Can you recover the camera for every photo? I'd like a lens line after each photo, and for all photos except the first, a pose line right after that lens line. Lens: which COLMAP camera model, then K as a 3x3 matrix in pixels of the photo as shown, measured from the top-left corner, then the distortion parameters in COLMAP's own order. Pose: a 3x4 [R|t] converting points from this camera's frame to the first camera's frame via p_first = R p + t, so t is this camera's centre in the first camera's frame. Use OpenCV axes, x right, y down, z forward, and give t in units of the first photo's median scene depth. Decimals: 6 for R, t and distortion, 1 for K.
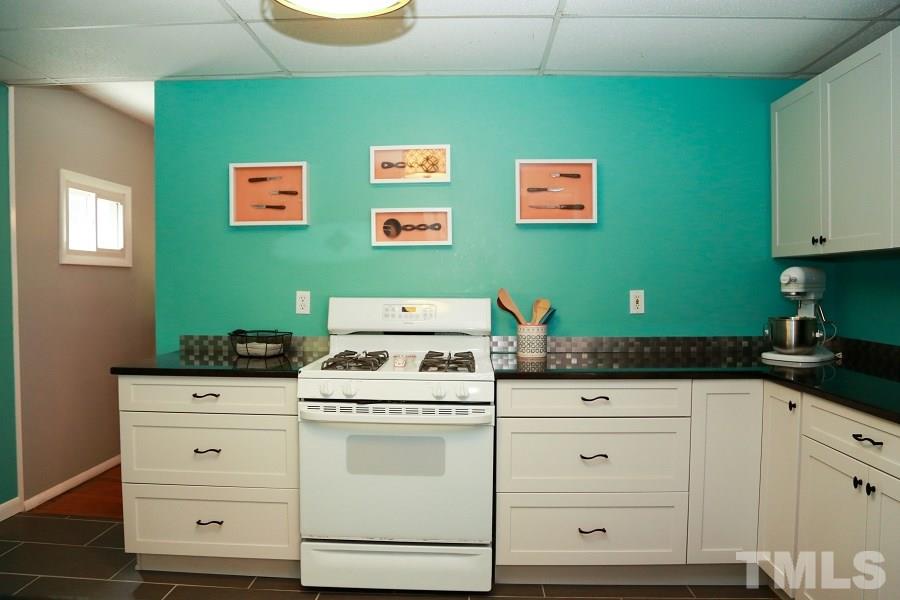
lens RADIAL K [[641.7, 0, 435.3], [0, 641.7, 306.5], [0, 0, 1]] dist [-0.080509, 0.035852]
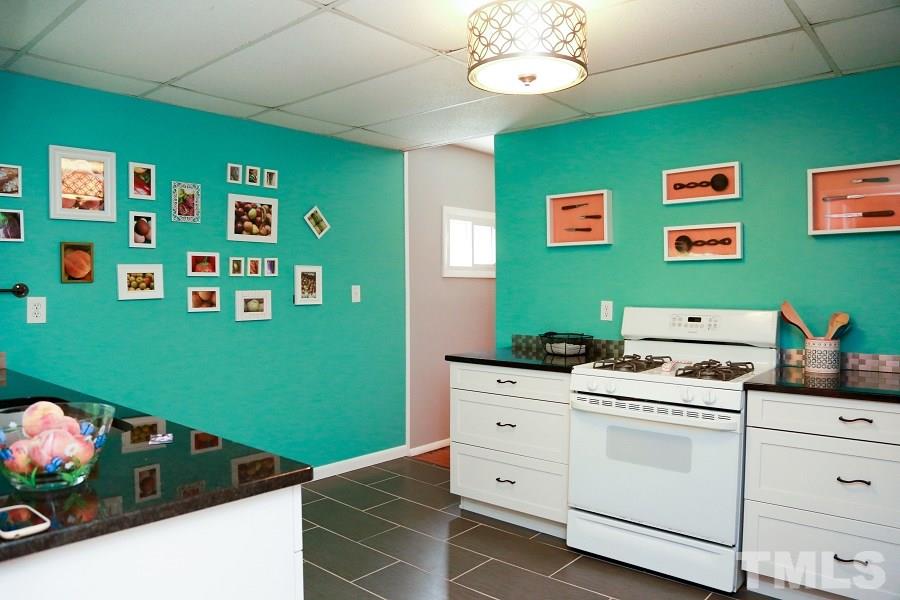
lens RADIAL K [[641.7, 0, 448.8], [0, 641.7, 301.7], [0, 0, 1]] dist [-0.080509, 0.035852]
pose [[0.797889, 0.015369, -0.602609, 0.270249], [-0.023182, 0.999718, -0.005198, -0.010466], [0.602359, 0.018117, 0.798020, -0.092581]]
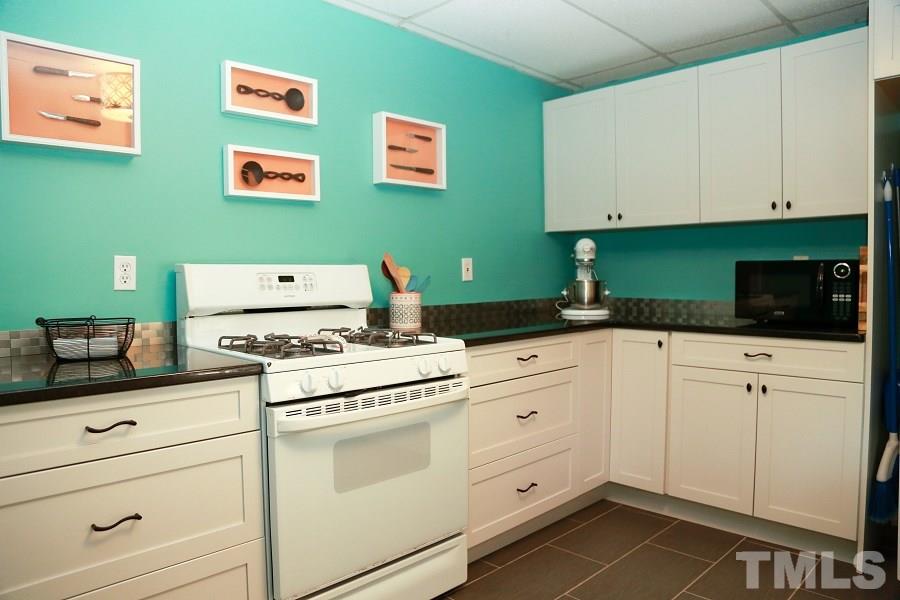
lens RADIAL K [[641.7, 0, 454.3], [0, 641.7, 294.8], [0, 0, 1]] dist [-0.080509, 0.035852]
pose [[0.665066, -0.031910, 0.746102, -0.487833], [0.034099, 0.999342, 0.012345, 0.021180], [-0.746005, 0.017231, 0.665717, 0.330350]]
